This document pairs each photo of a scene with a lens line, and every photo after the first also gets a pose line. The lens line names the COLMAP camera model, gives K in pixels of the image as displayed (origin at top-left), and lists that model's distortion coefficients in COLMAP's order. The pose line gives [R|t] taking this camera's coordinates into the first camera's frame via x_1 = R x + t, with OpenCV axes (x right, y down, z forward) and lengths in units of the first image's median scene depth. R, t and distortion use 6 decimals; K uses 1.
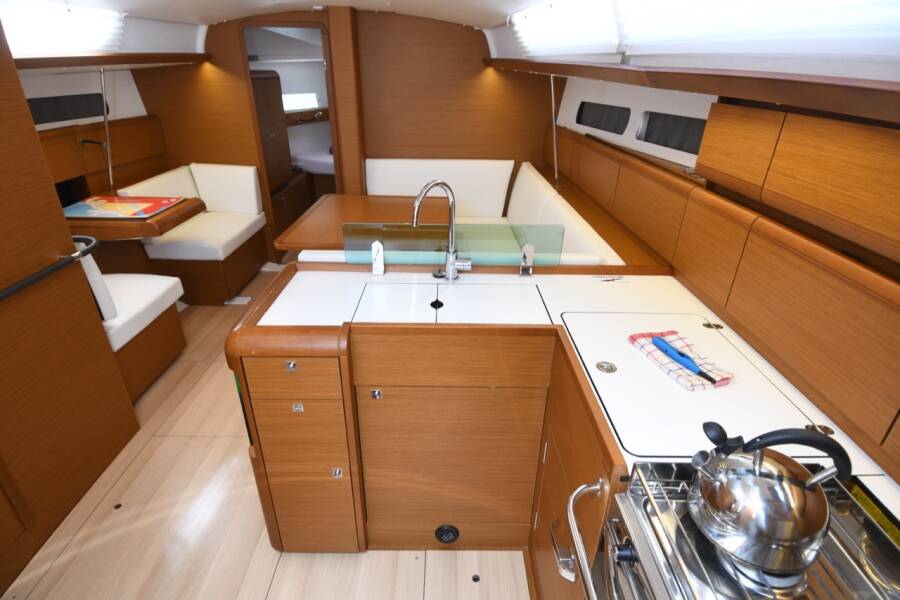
lens RADIAL K [[469.1, 0, 449.4], [0, 469.1, 302.6], [0, 0, 1]] dist [0.005738, -0.003525]
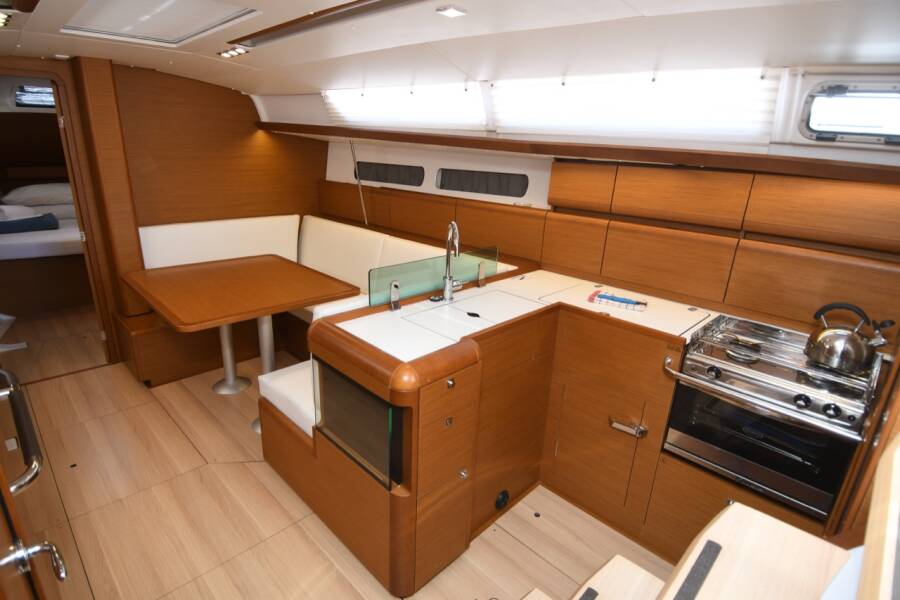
lens RADIAL K [[469.1, 0, 449.5], [0, 469.1, 299.5], [0, 0, 1]] dist [0.005738, -0.003525]
pose [[0.705163, -0.209620, 0.677351, -0.597200], [0.285228, 0.958460, -0.000325, -0.035131], [-0.649146, 0.193429, 0.735660, 0.060290]]
